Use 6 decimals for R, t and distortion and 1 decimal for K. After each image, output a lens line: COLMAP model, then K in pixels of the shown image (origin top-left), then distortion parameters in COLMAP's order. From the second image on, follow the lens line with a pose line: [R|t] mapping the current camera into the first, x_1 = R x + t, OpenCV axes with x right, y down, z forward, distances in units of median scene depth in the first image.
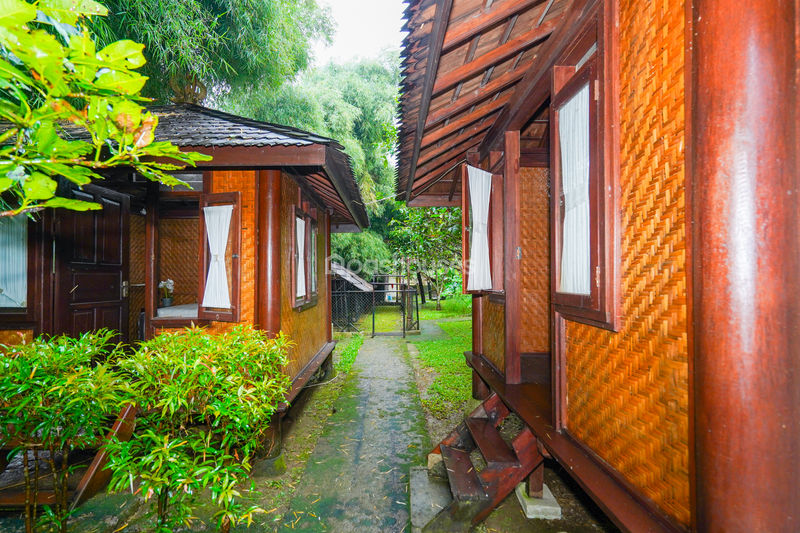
lens RADIAL K [[384.7, 0, 400.0], [0, 384.7, 266.5], [0, 0, 1]] dist [0.000072, 0.000005]
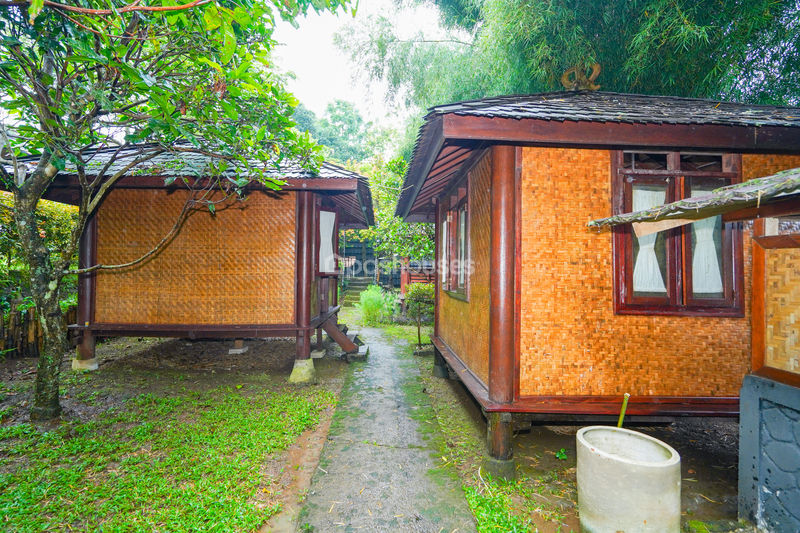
lens RADIAL K [[384.7, 0, 400.0], [0, 384.7, 266.5], [0, 0, 1]] dist [0.000072, 0.000005]
pose [[-0.999700, -0.000739, -0.024475, -0.069515], [-0.000337, 0.999865, -0.016435, 0.044886], [0.024484, -0.016422, -0.999565, 1.893164]]
